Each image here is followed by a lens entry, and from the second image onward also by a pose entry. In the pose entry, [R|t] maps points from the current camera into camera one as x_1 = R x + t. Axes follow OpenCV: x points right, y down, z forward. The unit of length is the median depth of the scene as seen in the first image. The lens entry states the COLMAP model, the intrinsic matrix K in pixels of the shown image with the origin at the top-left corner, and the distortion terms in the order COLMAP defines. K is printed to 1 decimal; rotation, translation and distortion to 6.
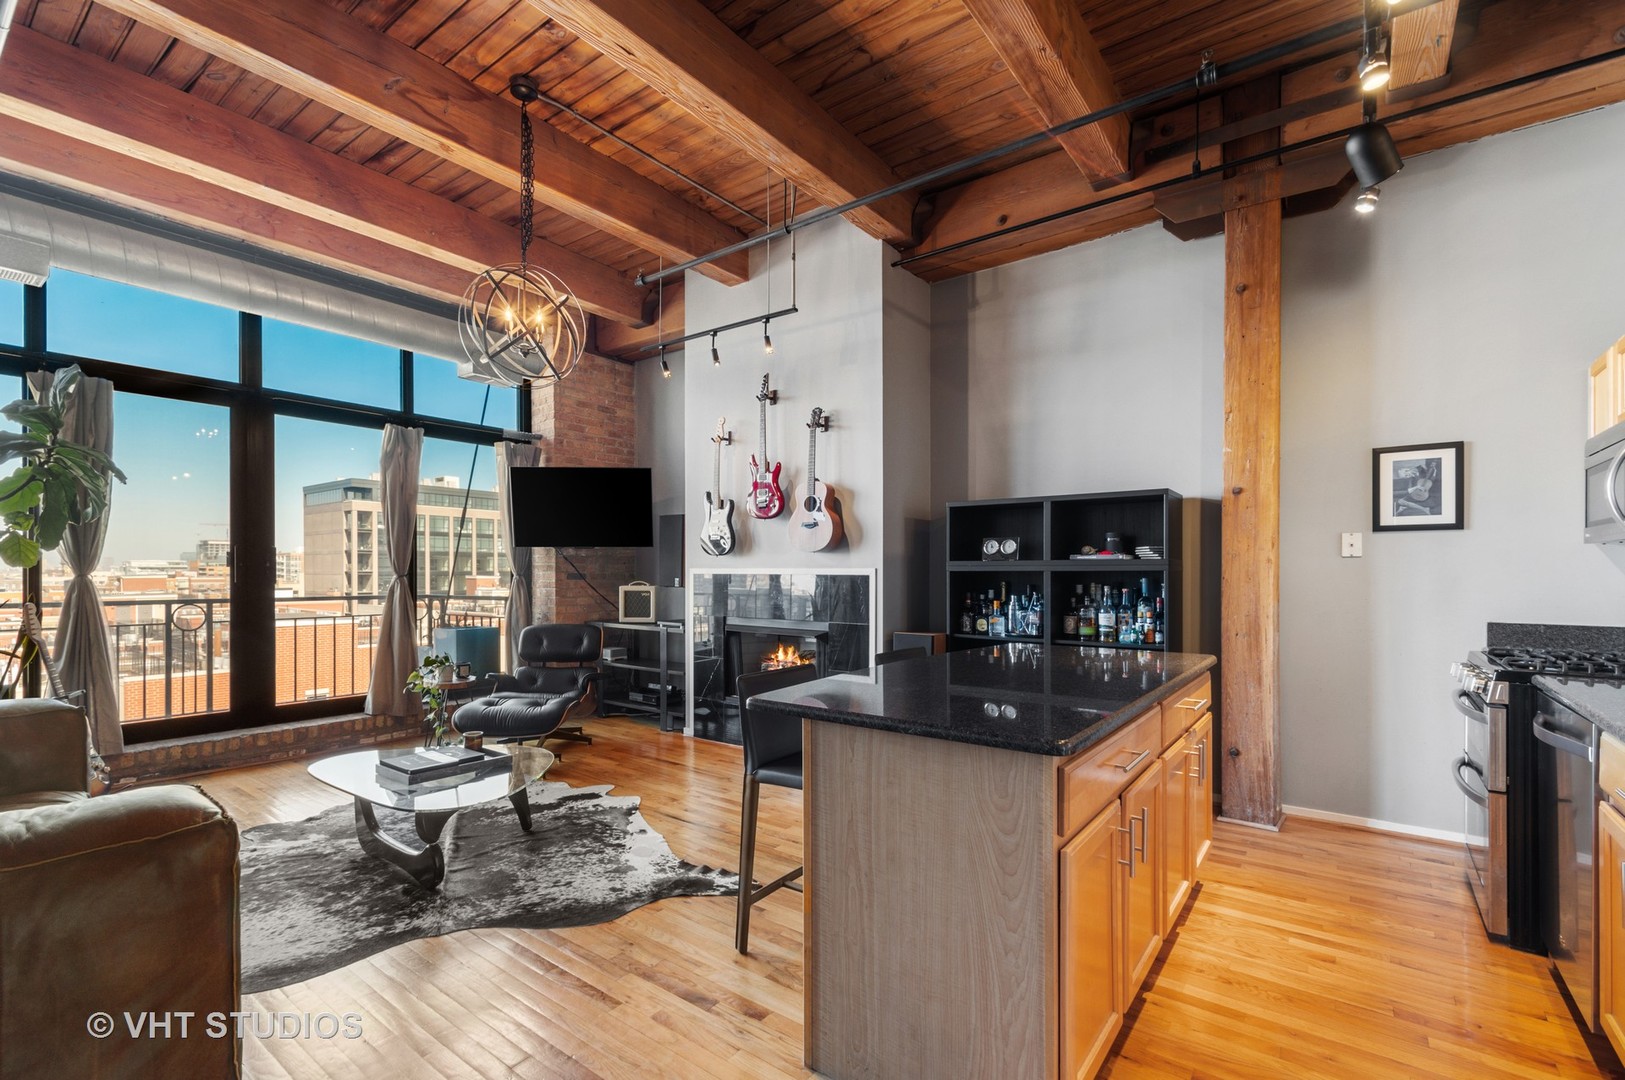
lens RADIAL K [[729.1, 0, 801.7], [0, 729.1, 577.2], [0, 0, 1]] dist [0.010870, -0.003474]
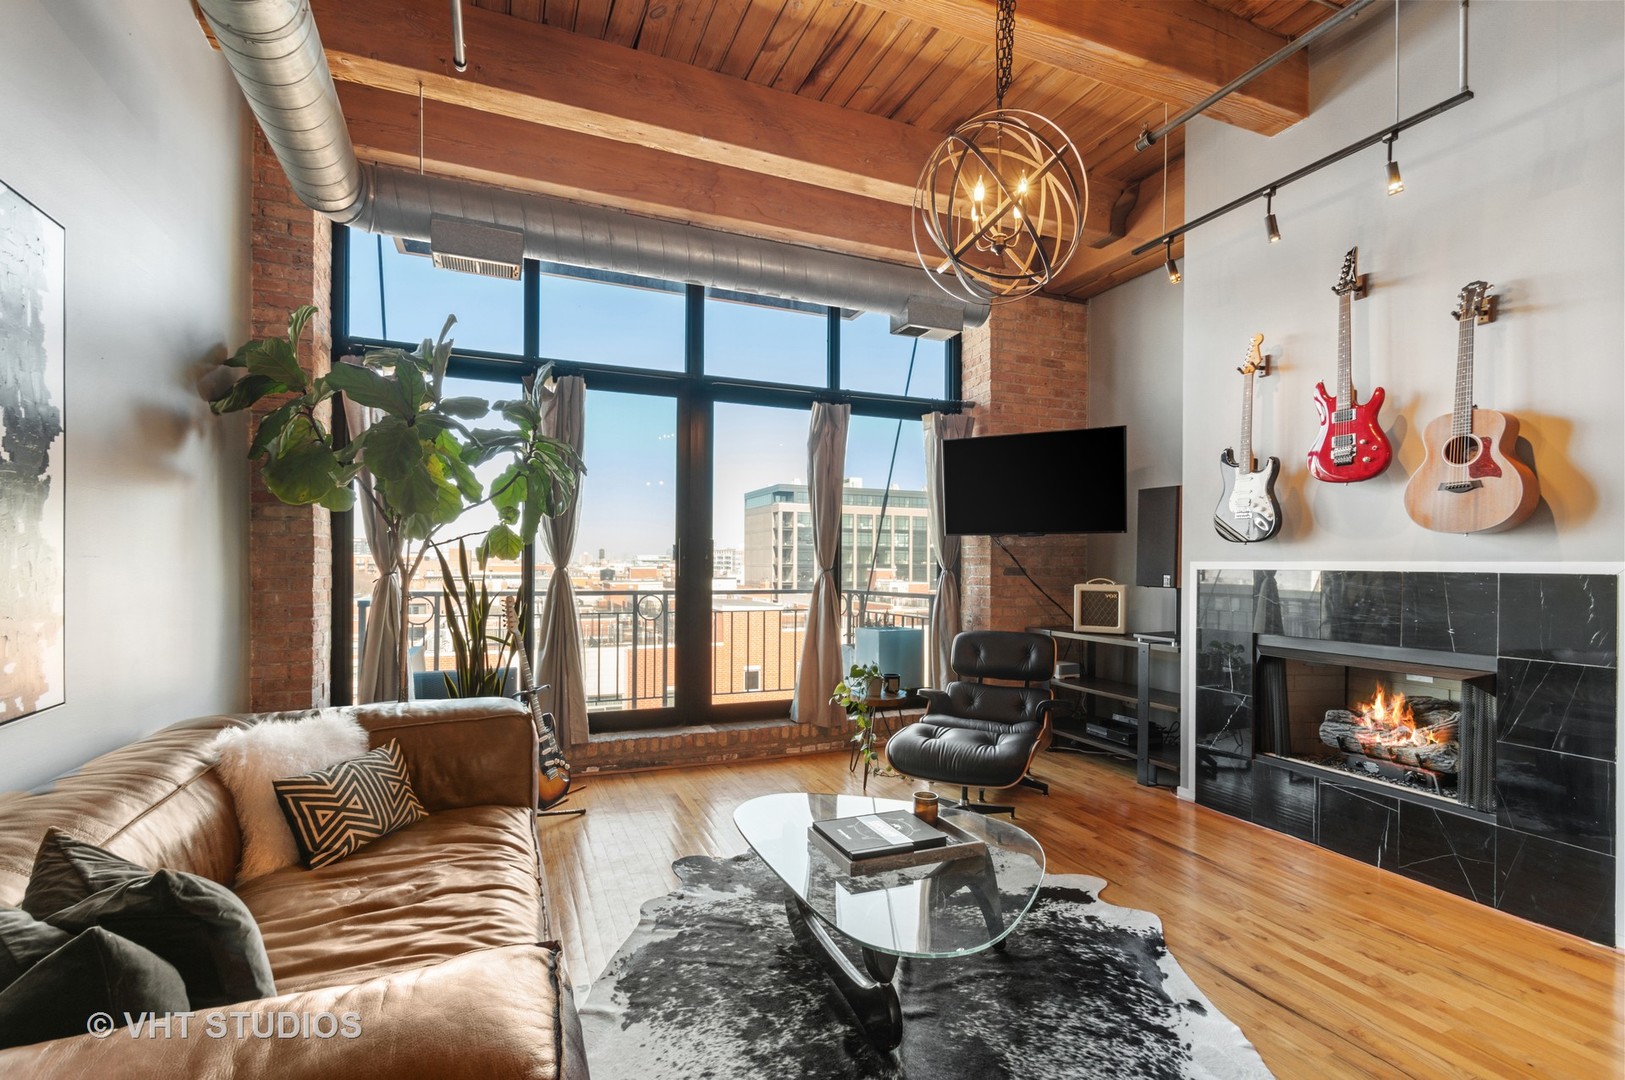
lens RADIAL K [[729.1, 0, 808.8], [0, 729.1, 552.1], [0, 0, 1]] dist [0.010870, -0.003474]
pose [[0.873010, -0.005300, -0.487674, -0.150654], [-0.006717, 0.999715, -0.022888, -0.003586], [0.487656, 0.023257, 0.872726, 0.239600]]
